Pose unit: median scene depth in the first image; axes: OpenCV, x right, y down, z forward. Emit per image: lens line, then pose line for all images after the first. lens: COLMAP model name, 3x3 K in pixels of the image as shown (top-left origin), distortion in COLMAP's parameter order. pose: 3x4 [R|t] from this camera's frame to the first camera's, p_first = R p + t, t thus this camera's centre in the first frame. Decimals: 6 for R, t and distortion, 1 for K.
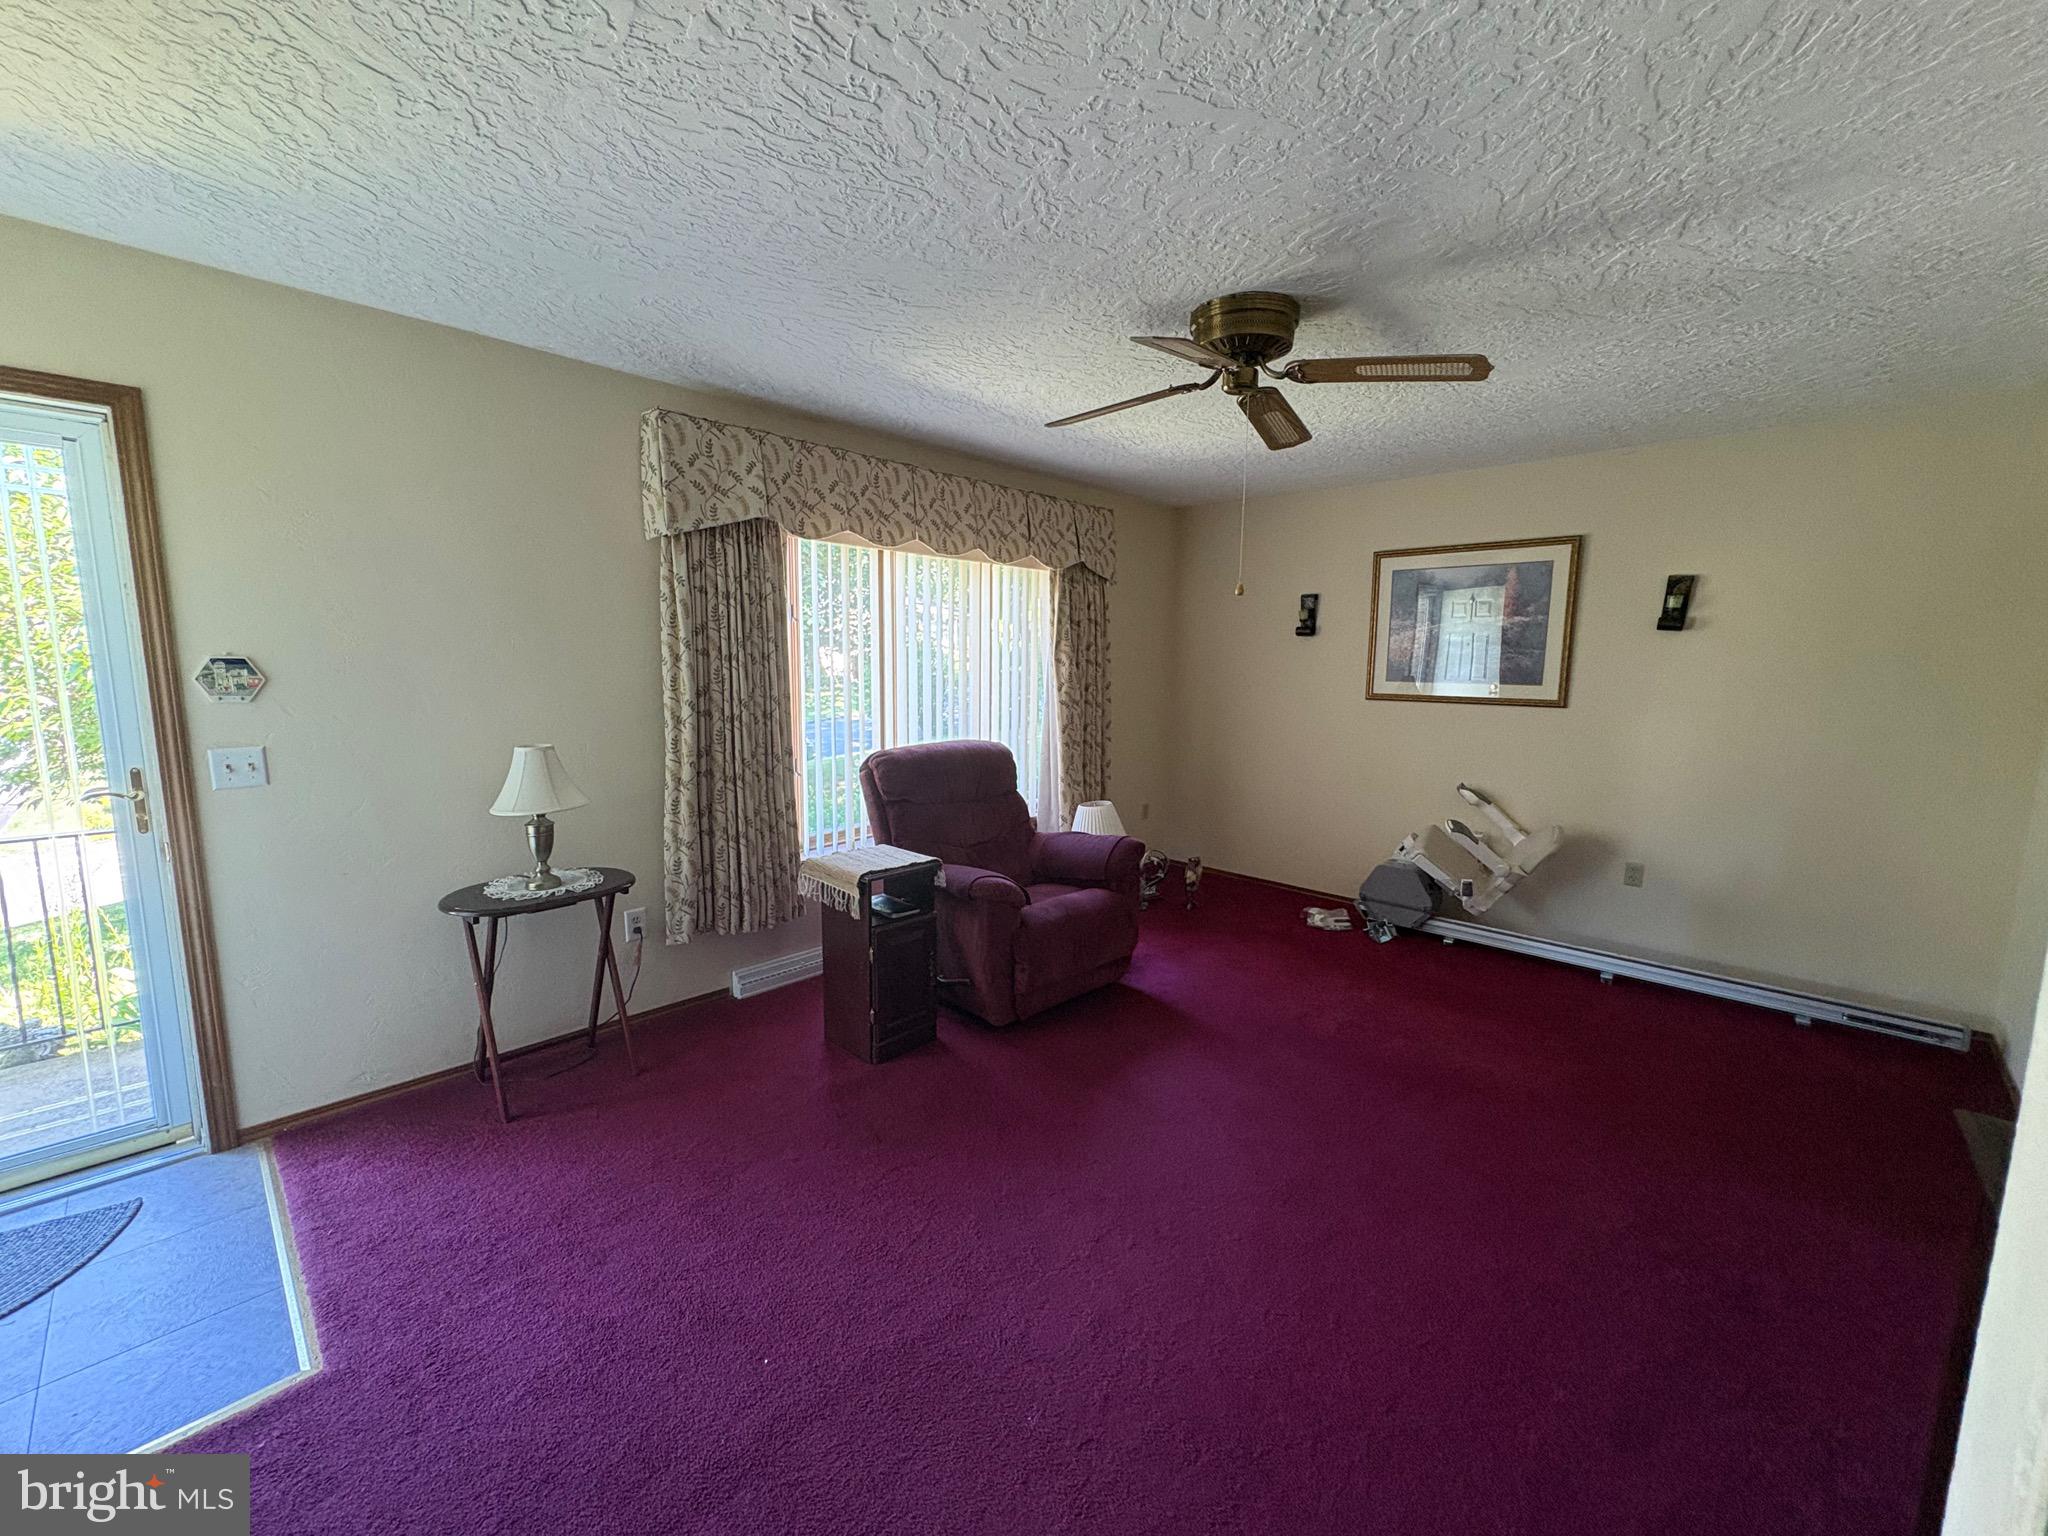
lens RADIAL K [[812.8, 0, 1025.7], [0, 812.8, 769.6], [0, 0, 1]] dist [-0.001630, 0.000197]
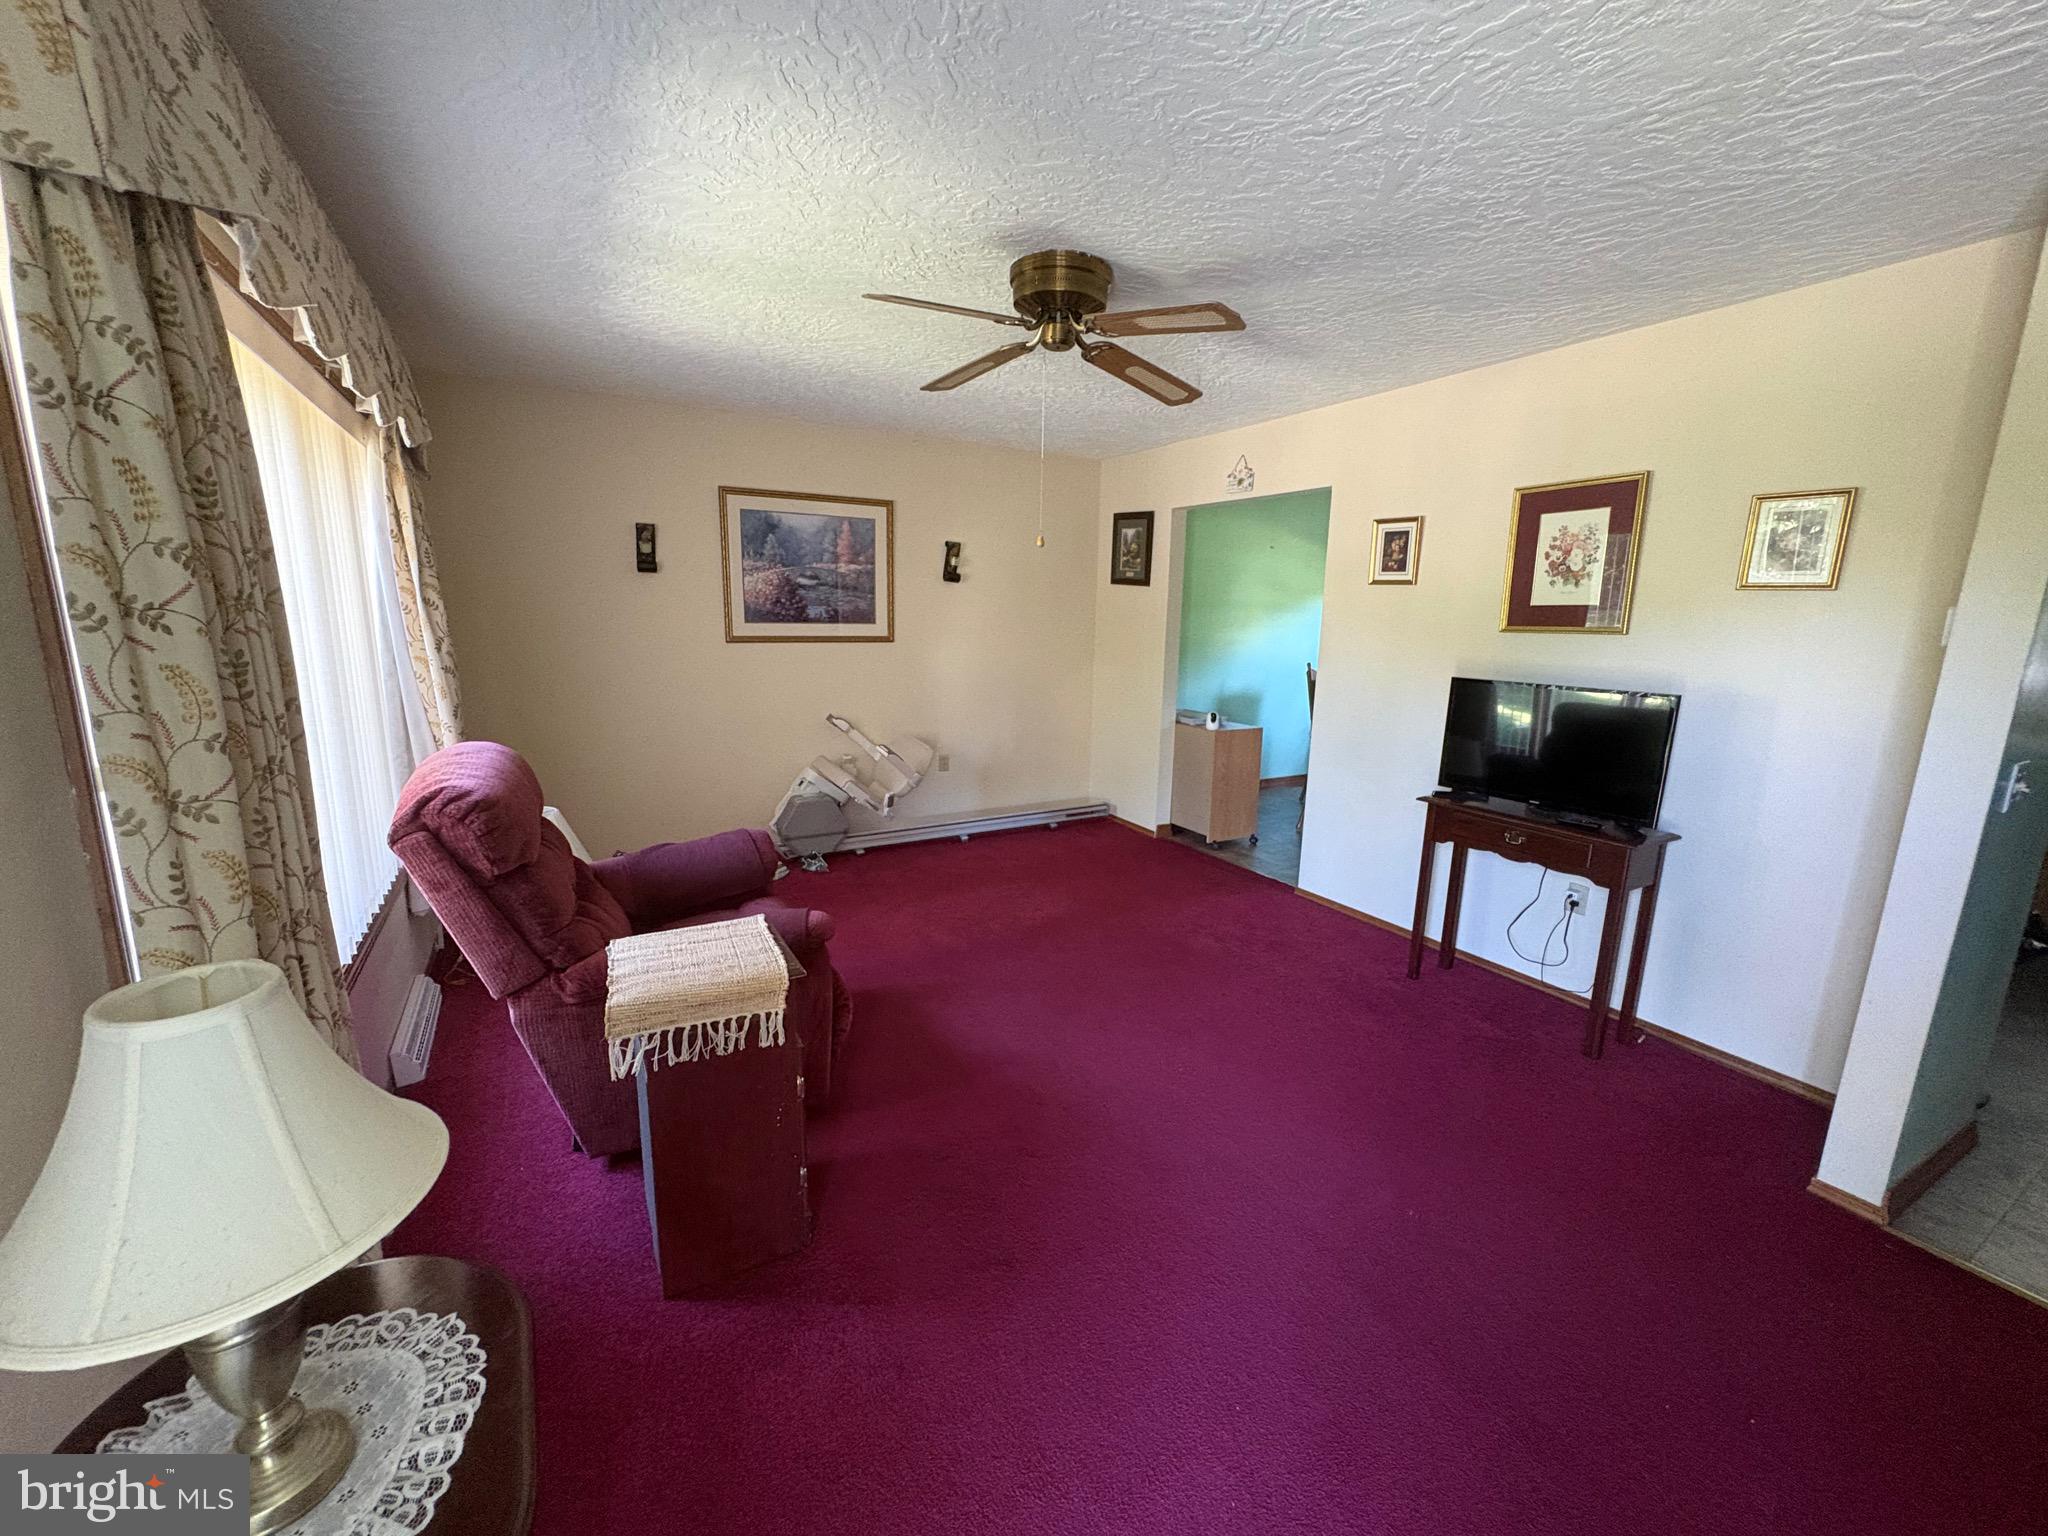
lens RADIAL K [[812.8, 0, 1025.7], [0, 812.8, 769.6], [0, 0, 1]] dist [-0.001630, 0.000197]
pose [[0.285195, -0.191492, 0.939146, -0.478024], [0.114272, 0.979643, 0.165048, -0.066214], [-0.951633, 0.060247, 0.301272, 0.441415]]
